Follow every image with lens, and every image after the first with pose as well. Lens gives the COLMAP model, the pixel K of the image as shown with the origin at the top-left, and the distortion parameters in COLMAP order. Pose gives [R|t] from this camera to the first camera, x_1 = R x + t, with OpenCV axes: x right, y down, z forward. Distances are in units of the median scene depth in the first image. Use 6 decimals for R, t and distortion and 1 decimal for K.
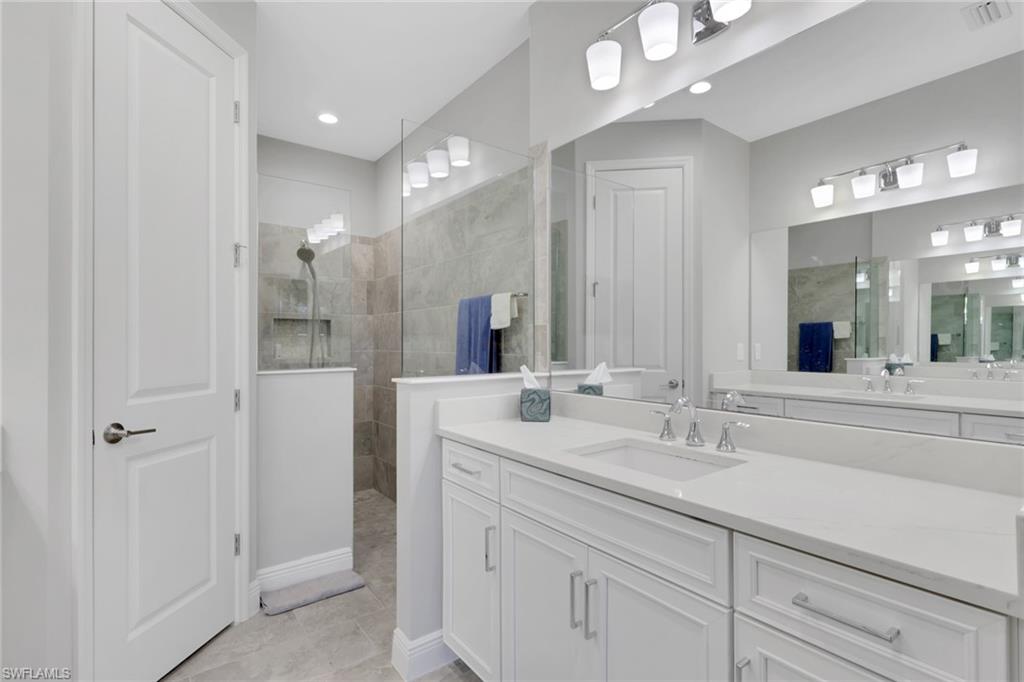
lens RADIAL K [[490.6, 0, 512.0], [0, 490.6, 341.0], [0, 0, 1]] dist [-0.002462, -0.000065]
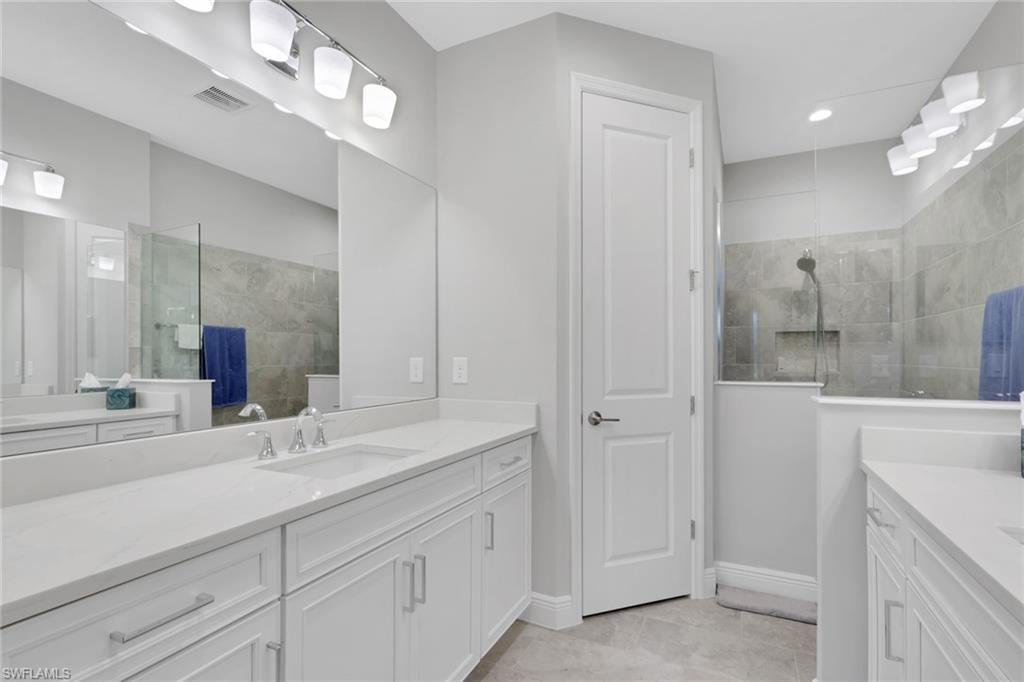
lens RADIAL K [[471.6, 0, 513.6], [0, 471.6, 352.1], [0, 0, 1]] dist [-0.000435, 0.000006]
pose [[0.460798, -0.006087, -0.887484, 0.226924], [0.003246, 0.999981, -0.005173, -0.000738], [0.887499, -0.000497, 0.460809, 0.103671]]
